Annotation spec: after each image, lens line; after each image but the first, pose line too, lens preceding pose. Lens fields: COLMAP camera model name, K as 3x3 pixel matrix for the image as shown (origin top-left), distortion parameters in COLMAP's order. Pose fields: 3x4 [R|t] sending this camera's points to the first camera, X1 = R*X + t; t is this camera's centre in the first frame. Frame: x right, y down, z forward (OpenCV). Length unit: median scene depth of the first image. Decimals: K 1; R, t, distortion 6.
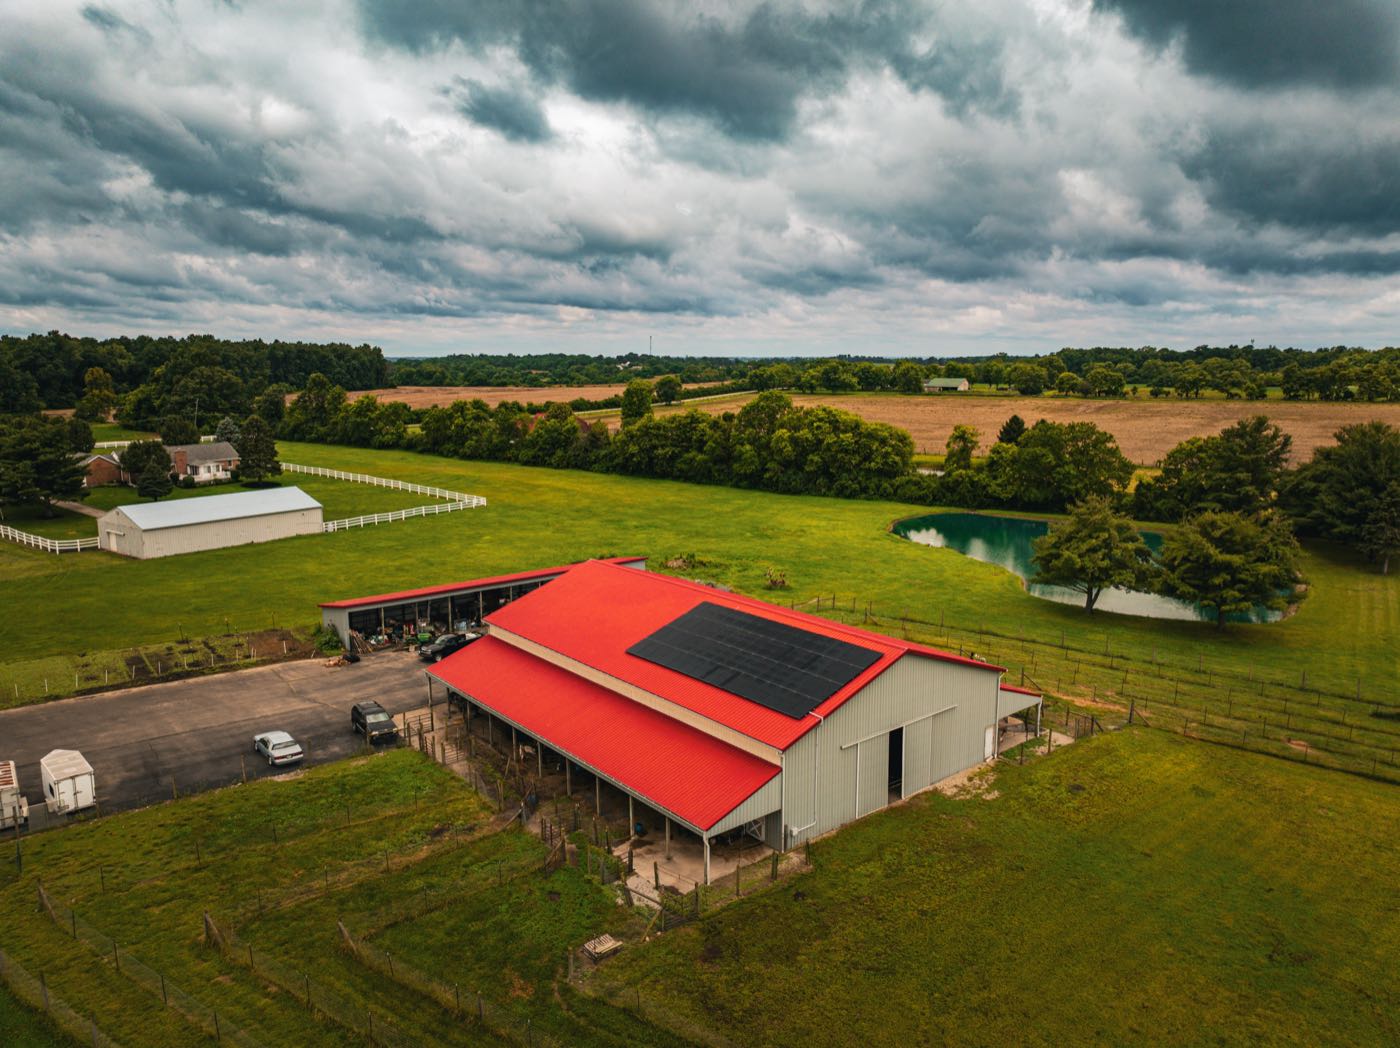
lens RADIAL K [[982.2, 0, 702.1], [0, 982.2, 537.7], [0, 0, 1]] dist [-0.052305, 0.018298]
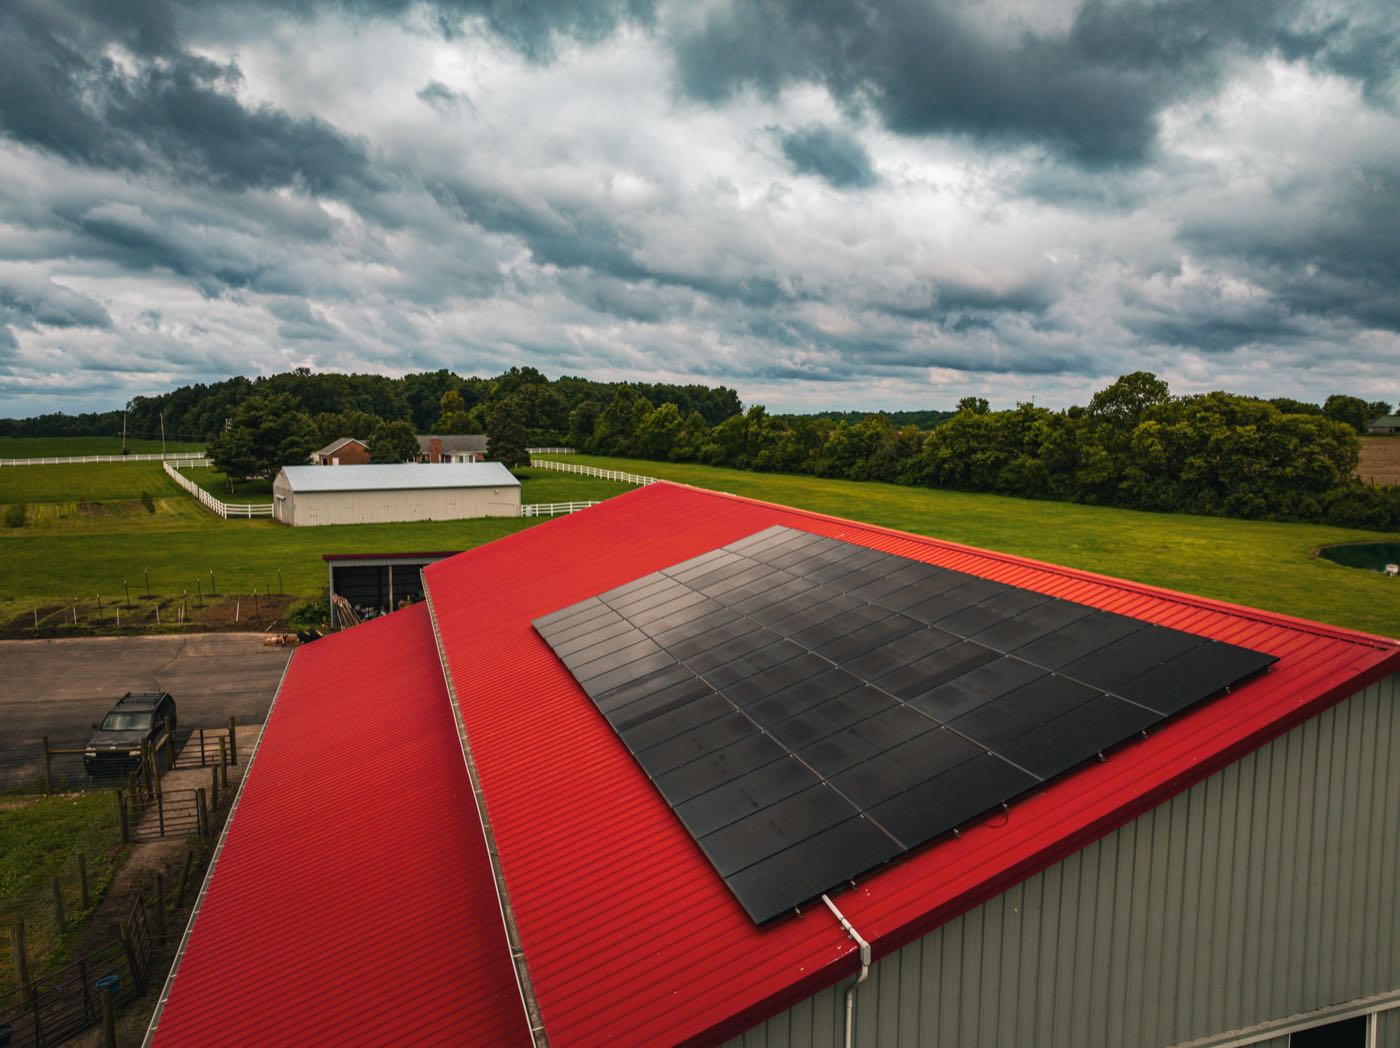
lens RADIAL K [[982.2, 0, 694.0], [0, 982.2, 517.3], [0, 0, 1]] dist [-0.052305, 0.018298]
pose [[0.926195, 0.037463, -0.375180, 0.042138], [-0.069034, 0.995080, -0.071059, 0.032388], [0.370672, 0.091715, 0.924224, 0.219159]]
